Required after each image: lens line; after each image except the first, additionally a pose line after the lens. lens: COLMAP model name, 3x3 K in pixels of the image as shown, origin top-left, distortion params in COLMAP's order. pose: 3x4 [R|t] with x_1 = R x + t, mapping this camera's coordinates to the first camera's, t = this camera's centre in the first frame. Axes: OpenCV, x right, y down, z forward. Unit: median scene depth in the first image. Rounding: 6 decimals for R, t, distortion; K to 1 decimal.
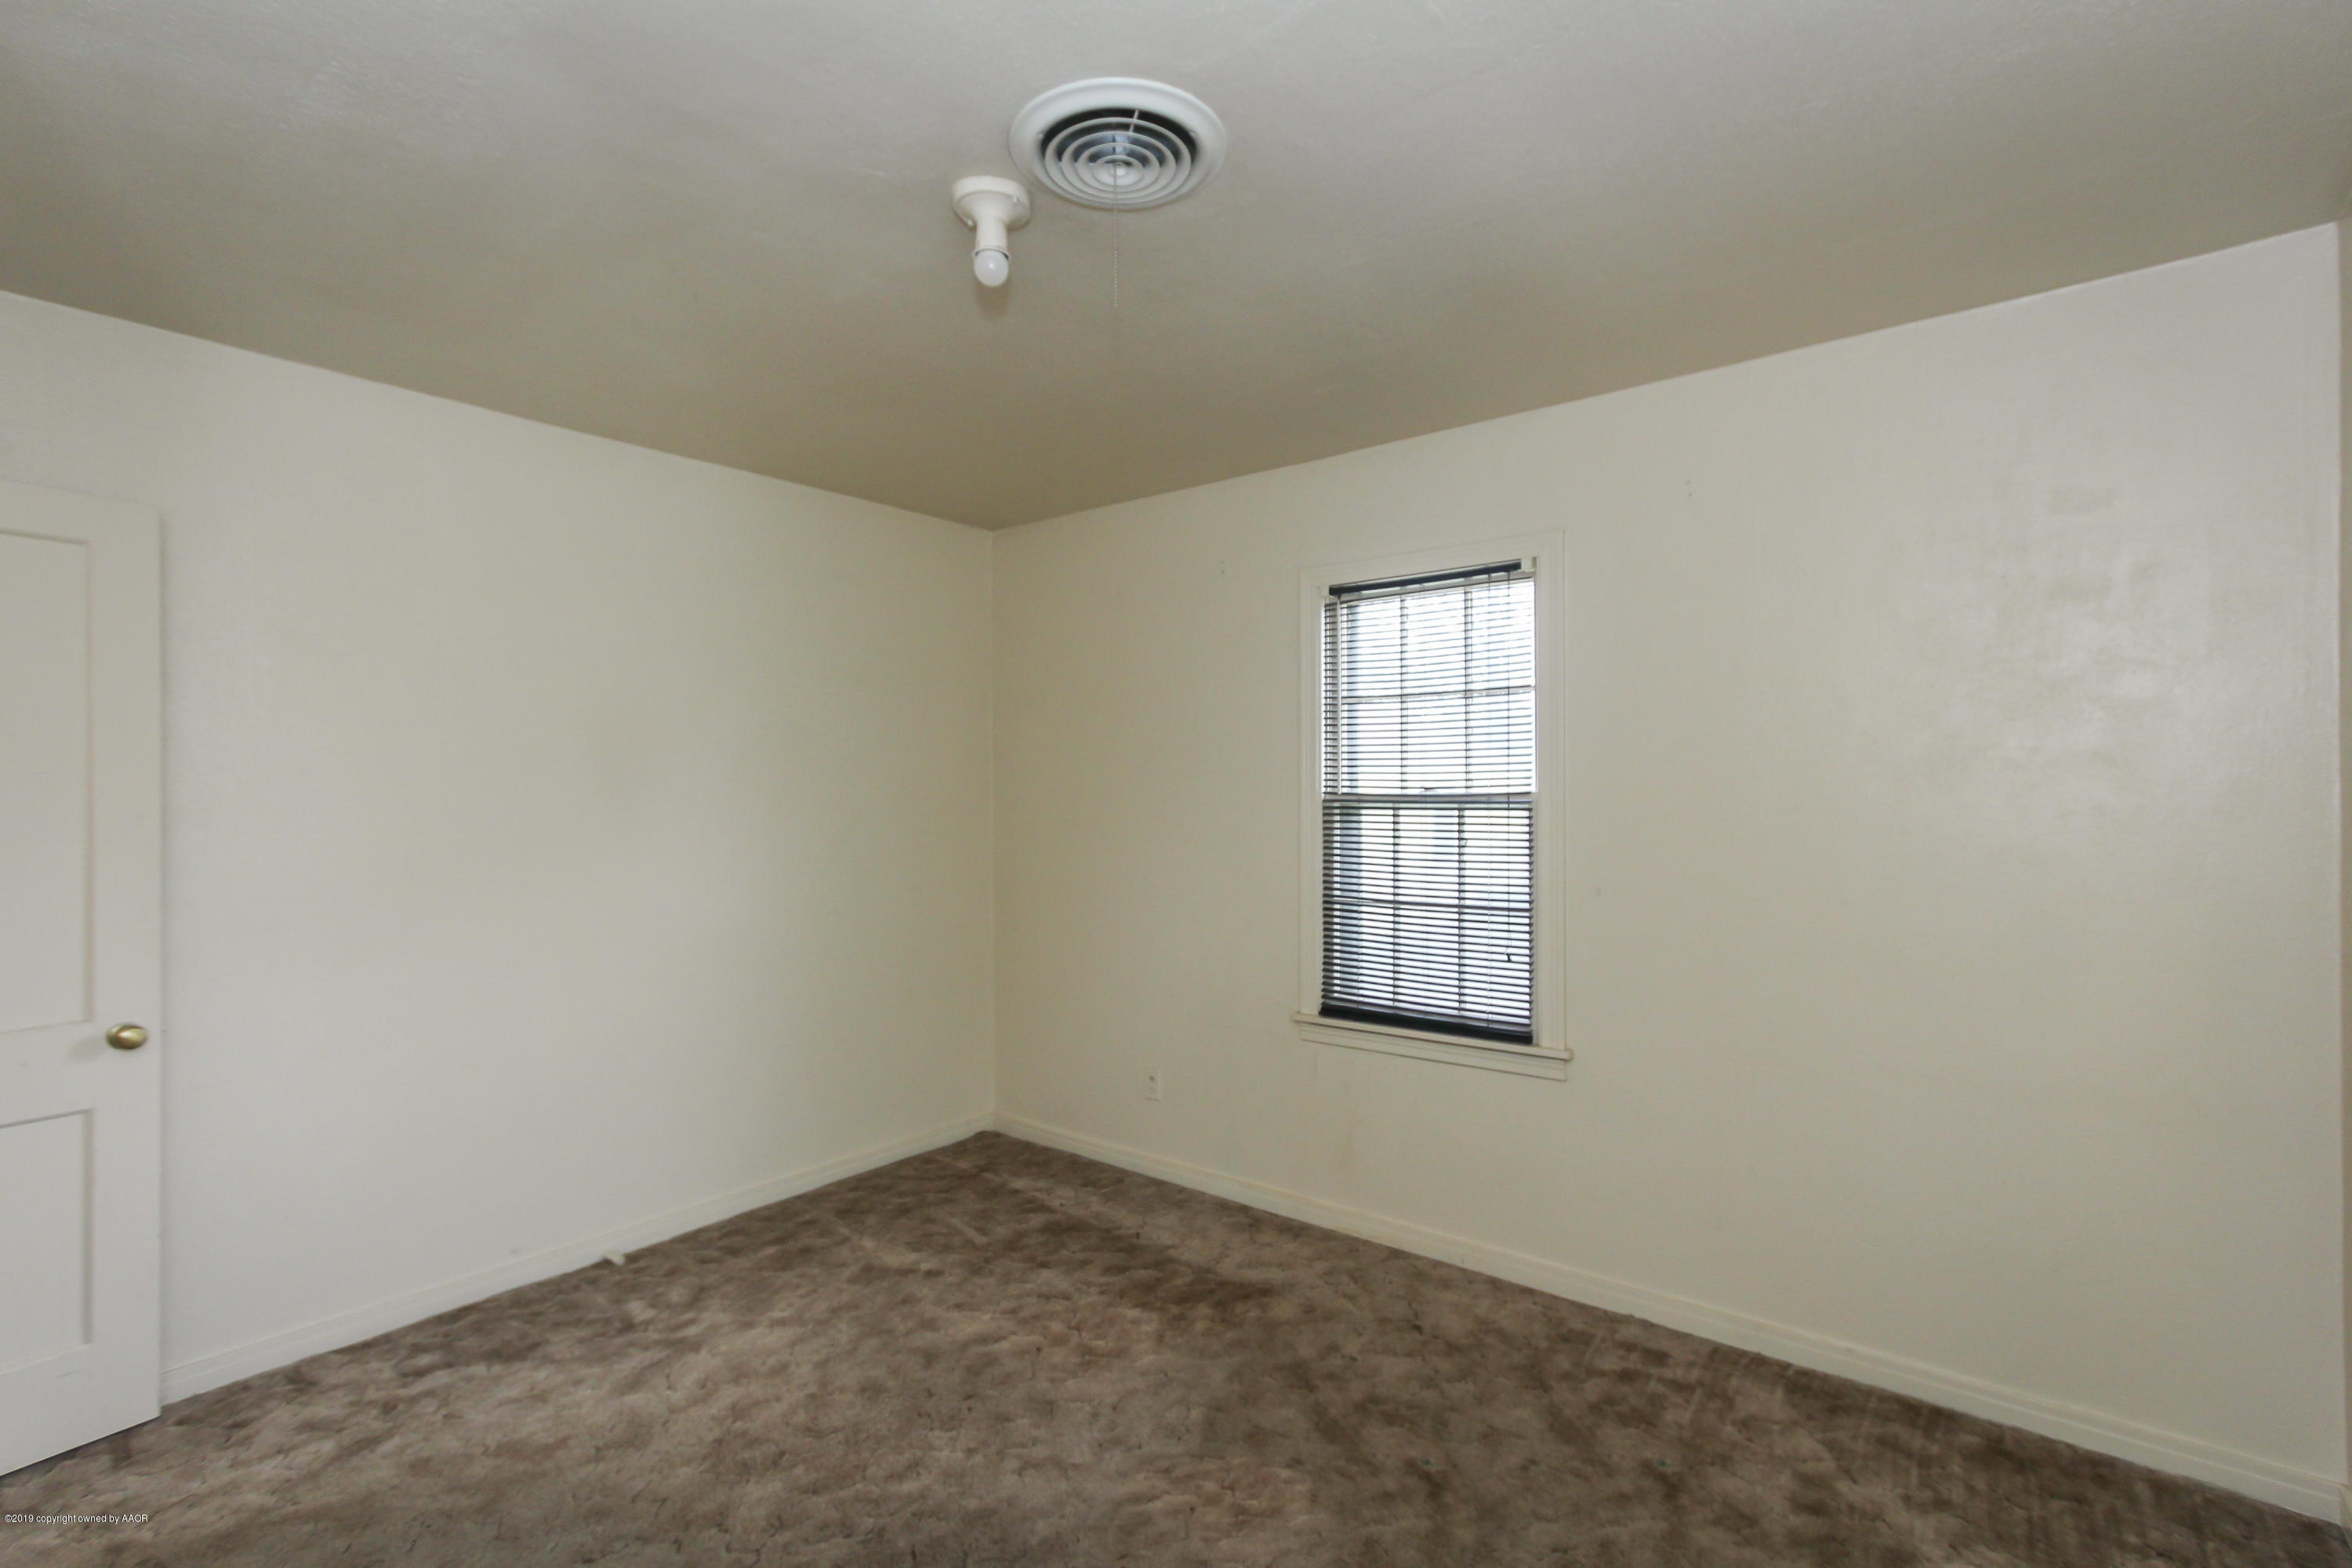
lens RADIAL K [[1077.8, 0, 1167.8], [0, 1077.8, 778.1], [0, 0, 1]] dist [0.000691, 0.000958]
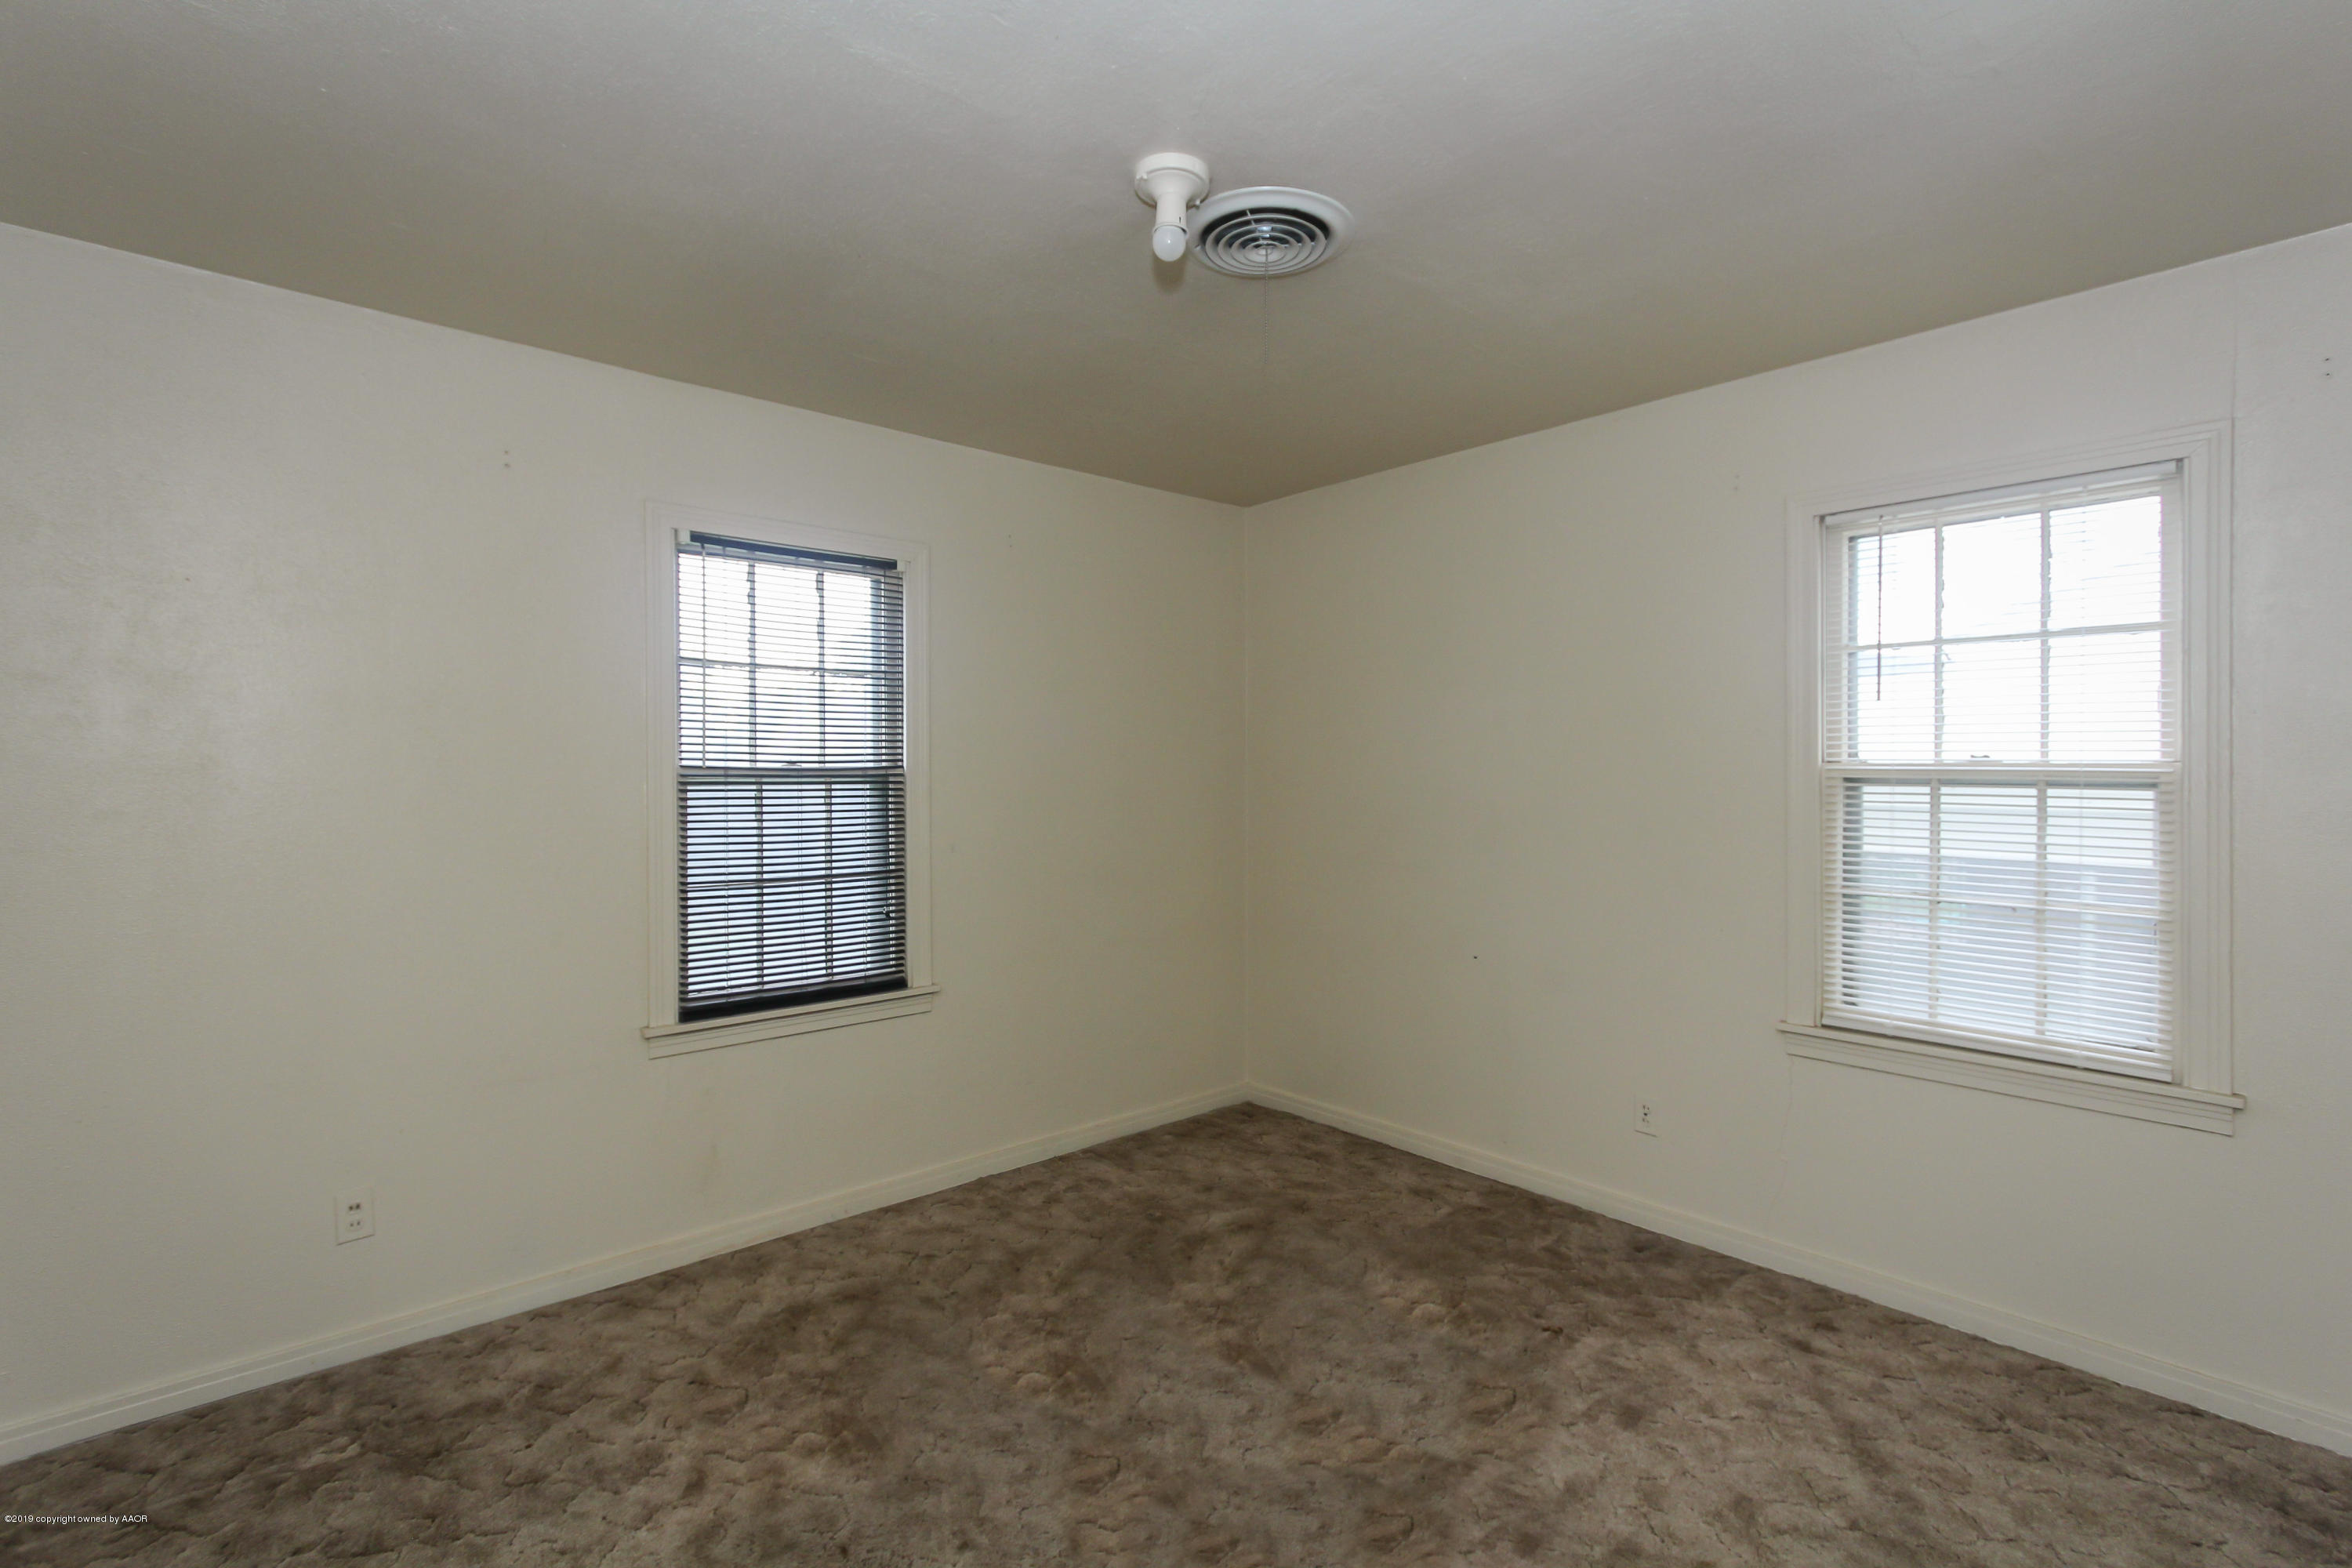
lens RADIAL K [[1078.1, 0, 1184.5], [0, 1078.1, 759.3], [0, 0, 1]] dist [-0.000240, 0.001308]
pose [[0.162463, 0.012801, 0.986632, -0.727873], [-0.010566, 0.999881, -0.011233, 0.014952], [-0.986658, -0.008600, 0.162579, 0.514302]]
